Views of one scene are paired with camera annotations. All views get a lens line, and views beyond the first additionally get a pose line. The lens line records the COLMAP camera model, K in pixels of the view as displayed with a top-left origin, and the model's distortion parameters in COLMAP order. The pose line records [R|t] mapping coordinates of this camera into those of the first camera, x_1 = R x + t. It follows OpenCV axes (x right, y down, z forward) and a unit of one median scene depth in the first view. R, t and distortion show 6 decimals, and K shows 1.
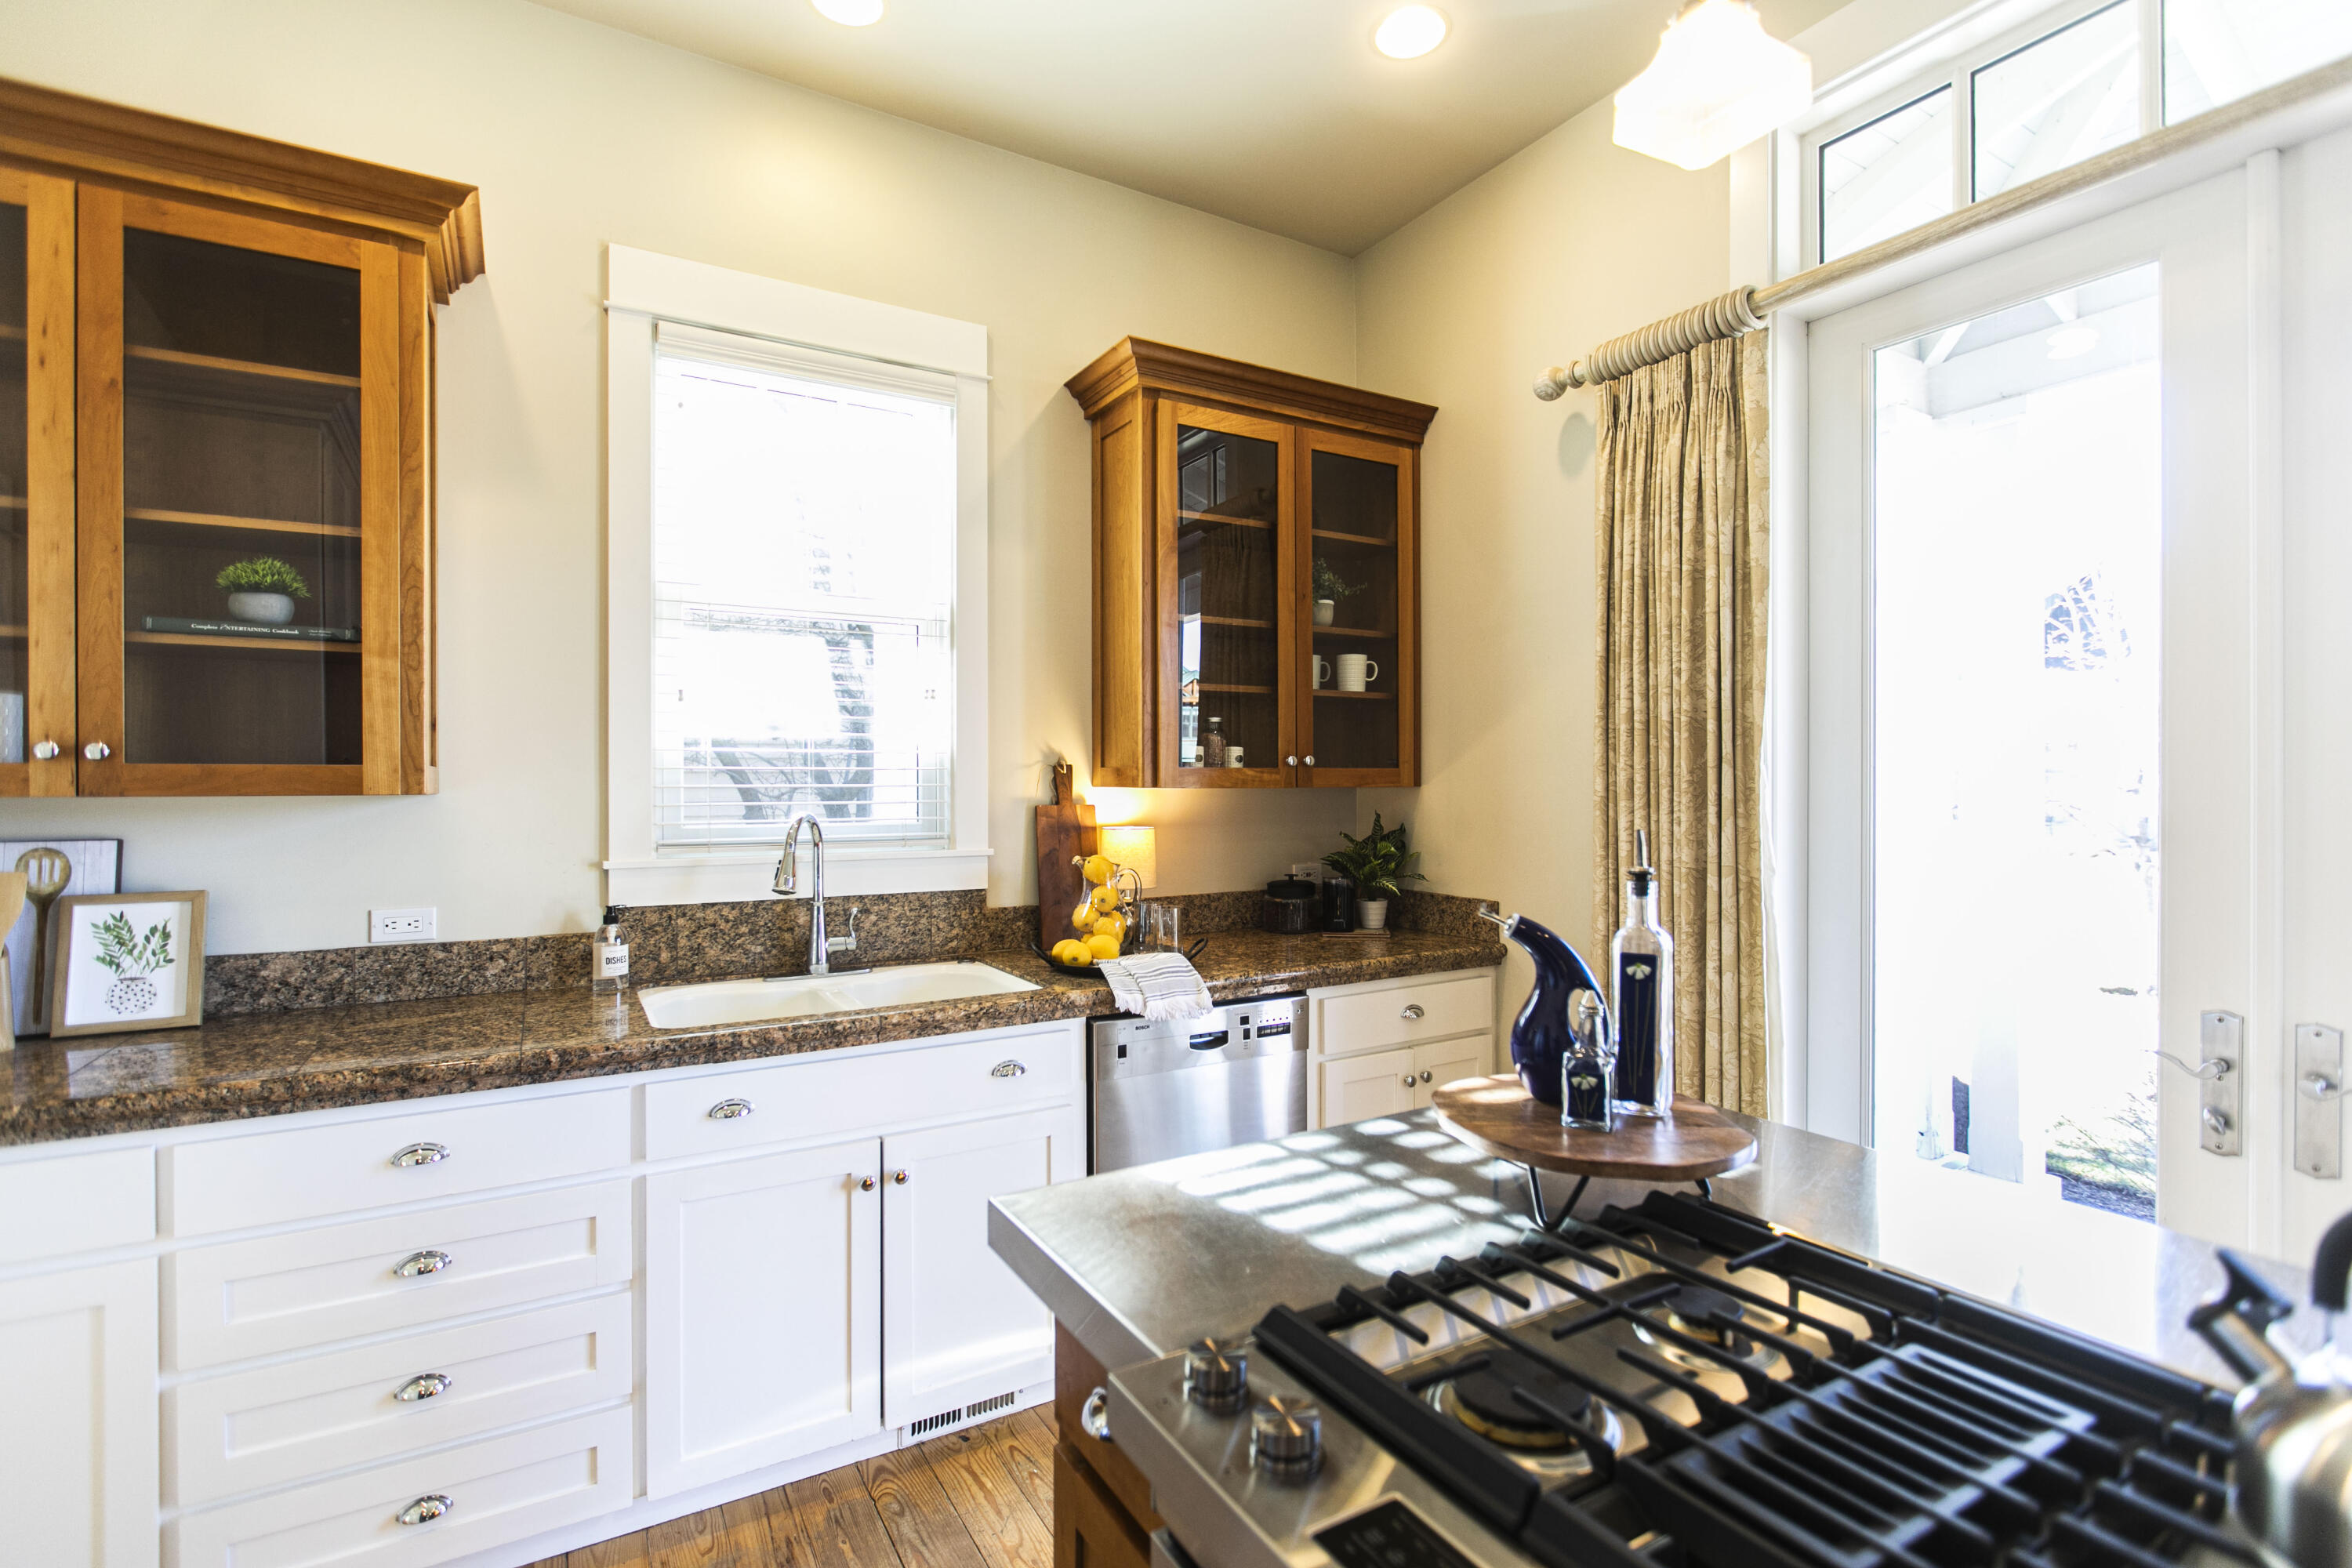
lens RADIAL K [[1075.6, 0, 1169.4], [0, 1075.6, 782.9], [0, 0, 1]] dist [-0.005020, -0.001323]
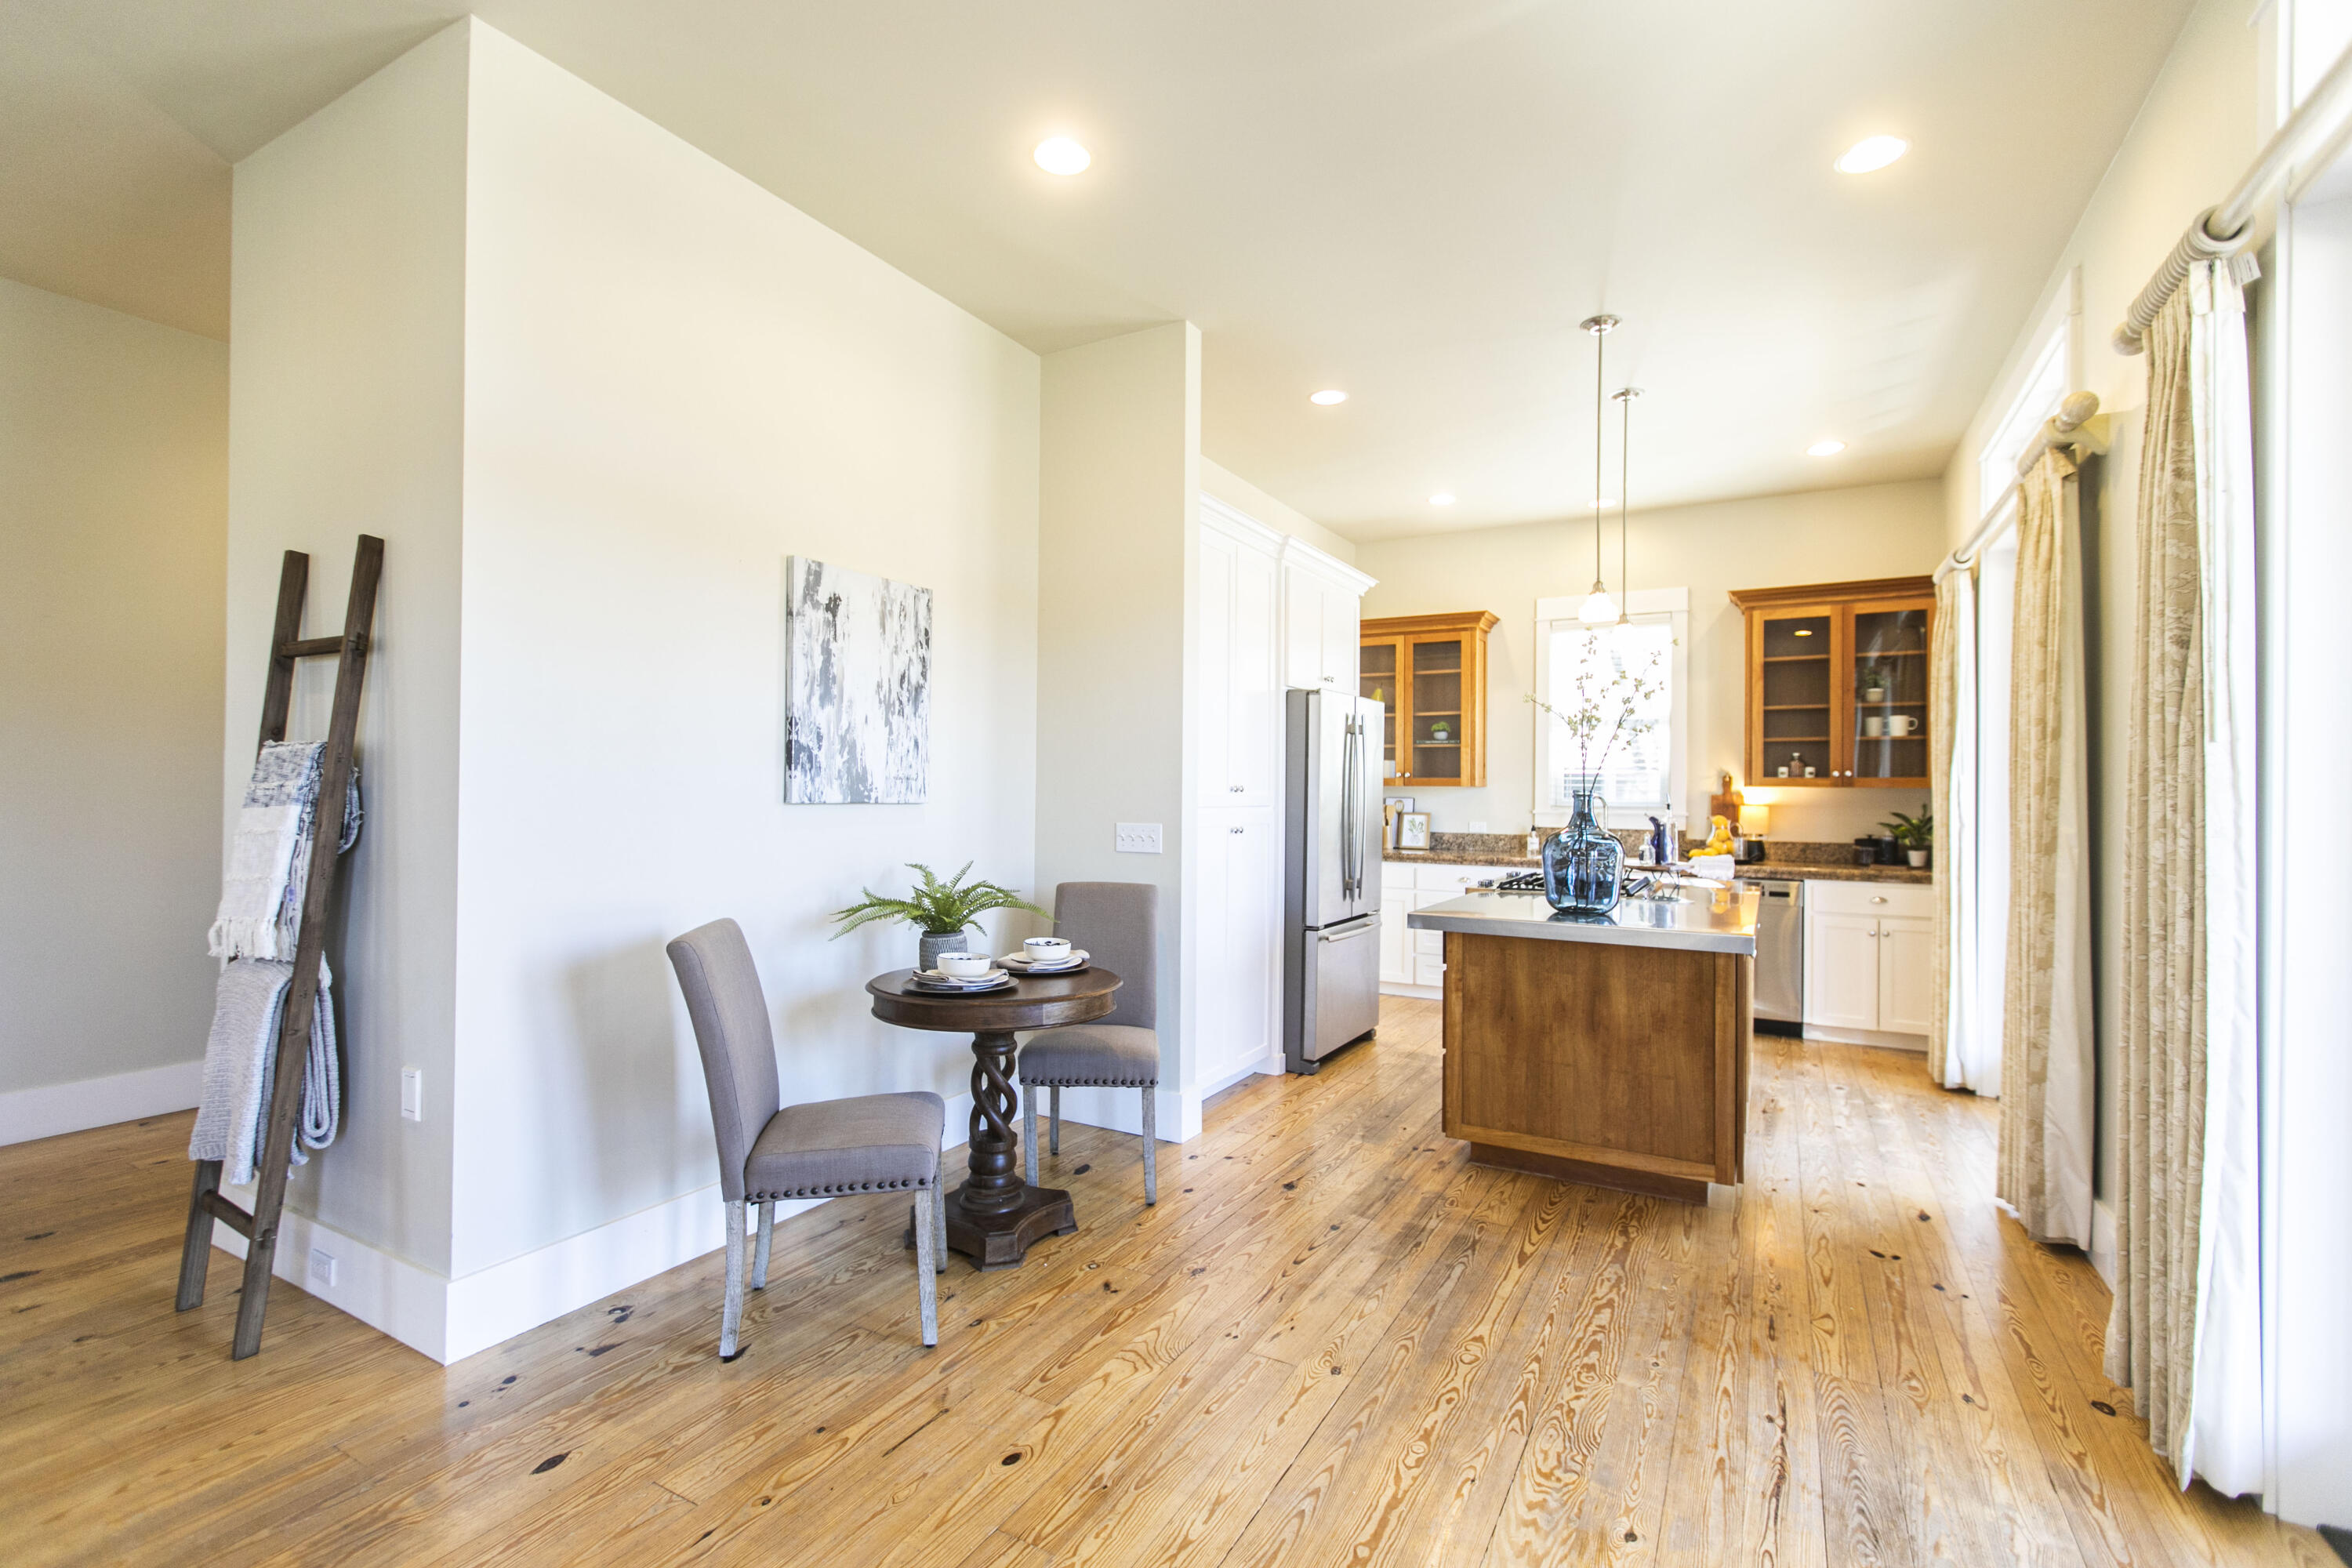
lens RADIAL K [[1049.7, 0, 1175.0], [0, 1049.7, 782.4], [0, 0, 1]] dist [0.001068, -0.000163]
pose [[0.496154, 0.000320, -0.868234, 1.404677], [-0.007910, 0.999960, -0.004152, 0.014985], [0.868198, 0.008928, 0.496137, -1.211774]]
